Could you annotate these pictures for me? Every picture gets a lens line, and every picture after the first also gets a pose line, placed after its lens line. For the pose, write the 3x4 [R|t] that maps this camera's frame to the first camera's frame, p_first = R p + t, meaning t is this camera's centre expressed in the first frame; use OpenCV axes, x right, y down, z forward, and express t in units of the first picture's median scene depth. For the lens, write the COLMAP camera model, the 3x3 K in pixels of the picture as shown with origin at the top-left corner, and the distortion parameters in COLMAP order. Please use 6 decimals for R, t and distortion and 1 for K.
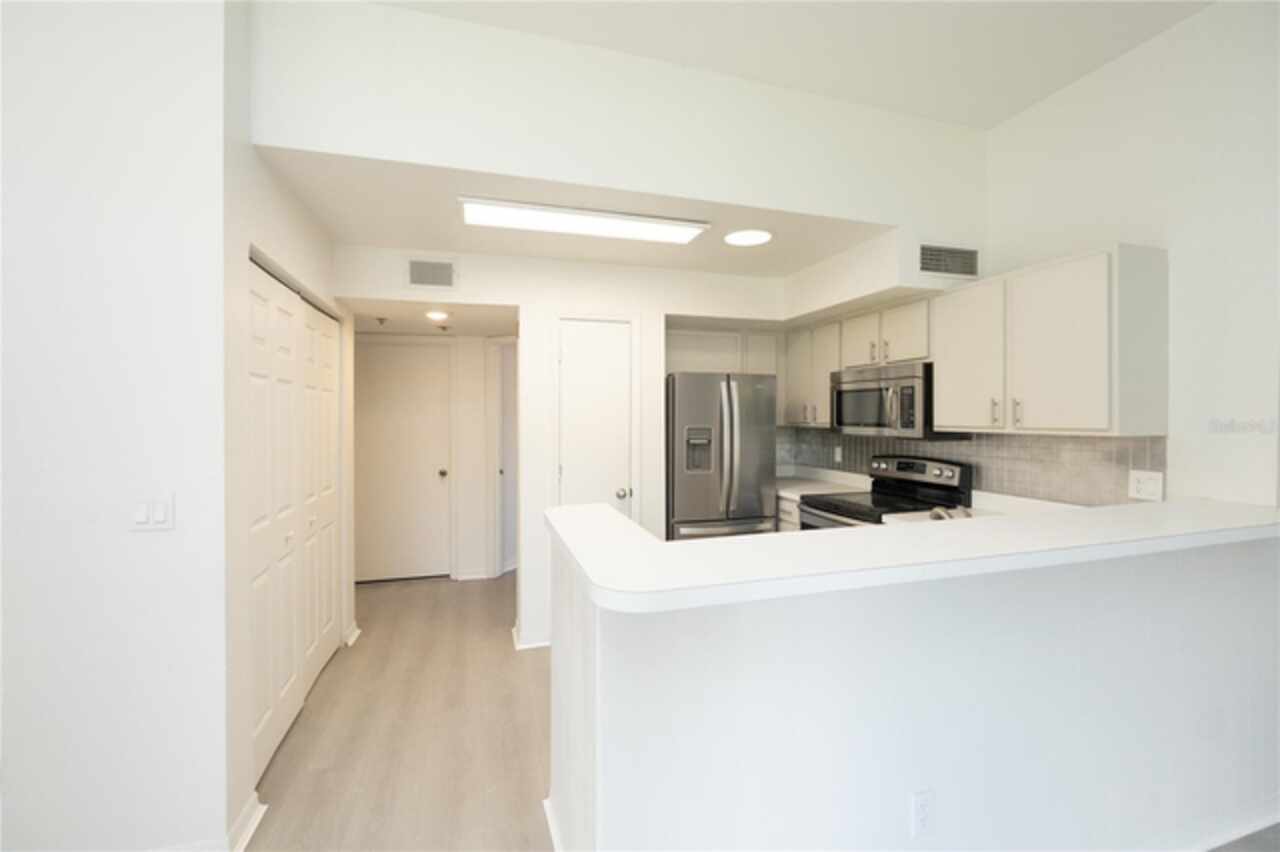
lens RADIAL K [[567.8, 0, 660.0], [0, 567.8, 419.4], [0, 0, 1]] dist [0.000127, 0.000048]
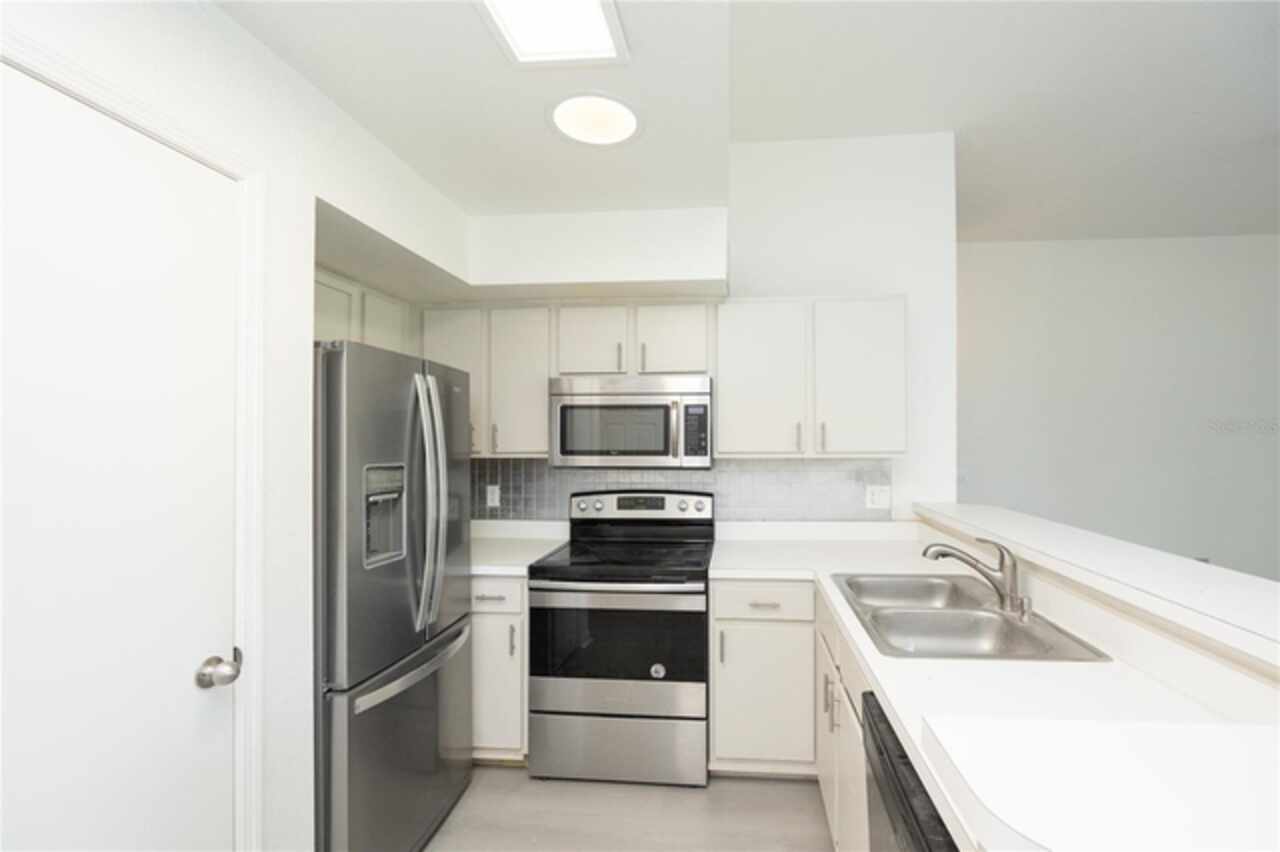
lens RADIAL K [[555.4, 0, 640.0], [0, 555.4, 440.9], [0, 0, 1]] dist [-0.000126, -0.000048]
pose [[0.388696, -0.003049, 0.921361, -0.291990], [0.009619, 0.999953, -0.000749, -0.005449], [-0.921316, 0.009154, 0.388707, 0.670423]]
